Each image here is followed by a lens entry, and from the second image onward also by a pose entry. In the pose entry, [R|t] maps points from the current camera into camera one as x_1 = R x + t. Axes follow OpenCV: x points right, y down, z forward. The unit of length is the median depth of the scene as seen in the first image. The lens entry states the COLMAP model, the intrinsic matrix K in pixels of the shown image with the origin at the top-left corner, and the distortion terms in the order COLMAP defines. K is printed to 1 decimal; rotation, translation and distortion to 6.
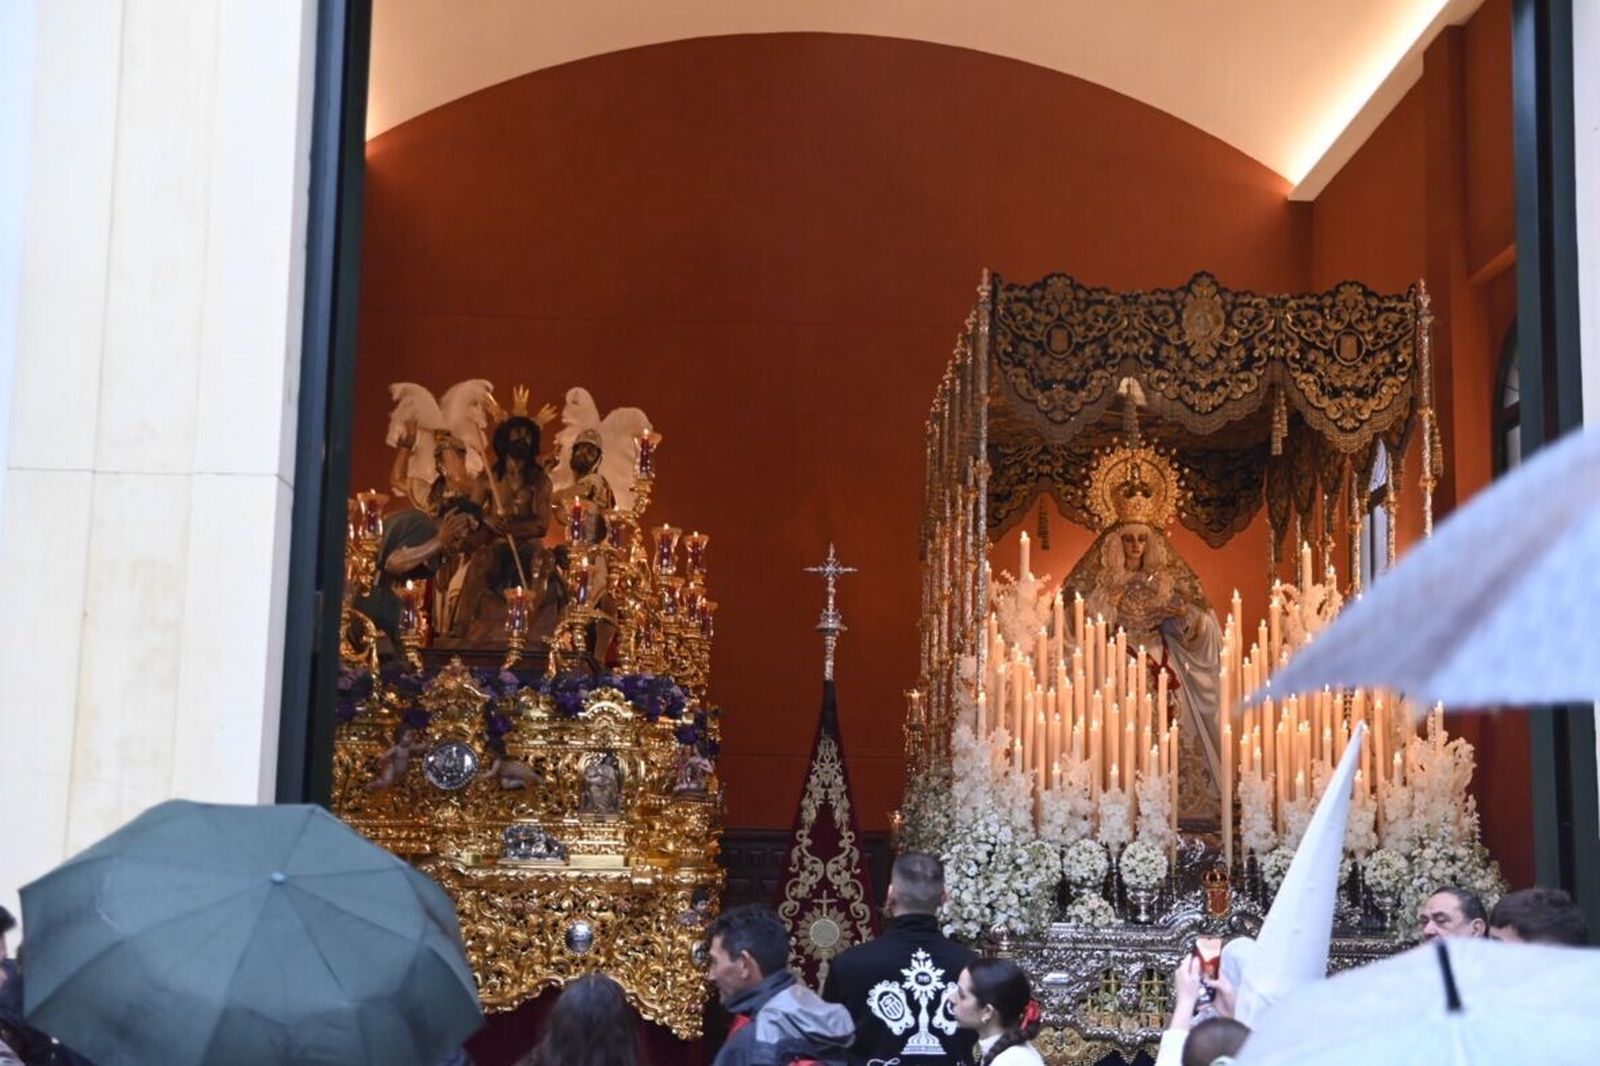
lens RADIAL K [[2258.5, 0, 803.9], [0, 2258.5, 512.2], [0, 0, 1]] dist [0.085872, 0.047231]
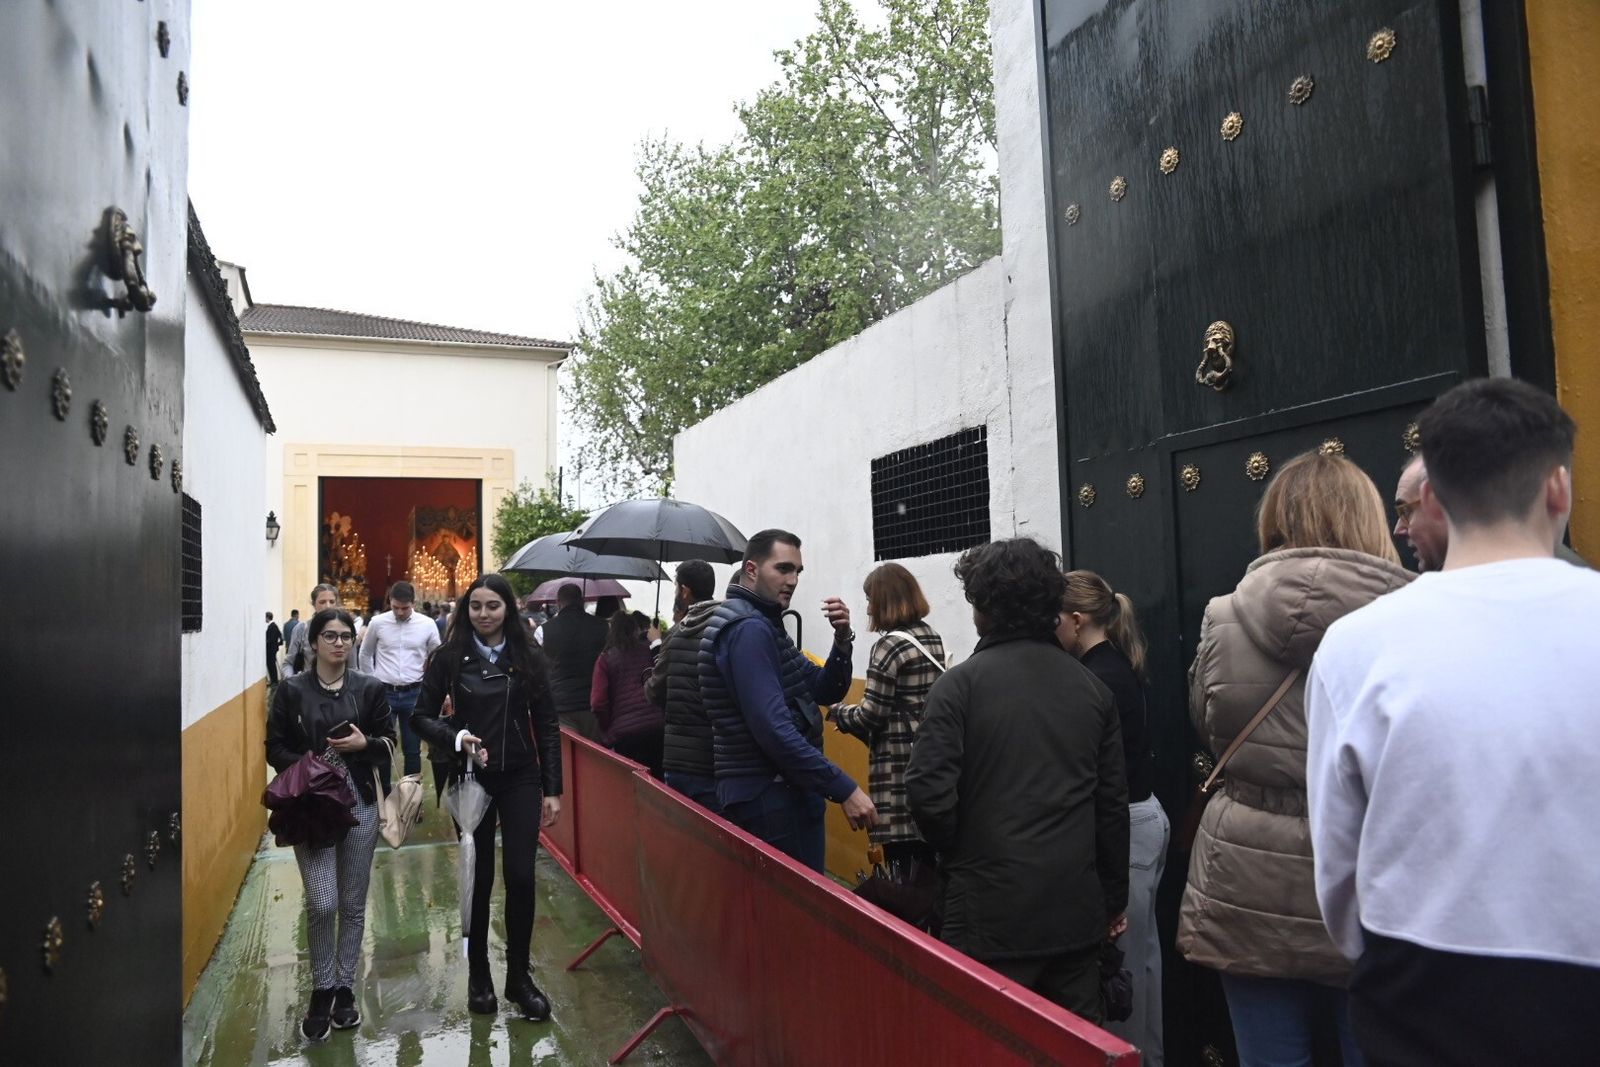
lens RADIAL K [[1089.6, 0, 800.0], [0, 1089.6, 533.5], [0, 0, 1]] dist [-0.118691, 0.100075]
pose [[0.931671, -0.023476, 0.362543, -0.002065], [-0.010434, 0.995769, 0.091292, -0.310731], [-0.363153, -0.088837, 0.927485, -2.057325]]
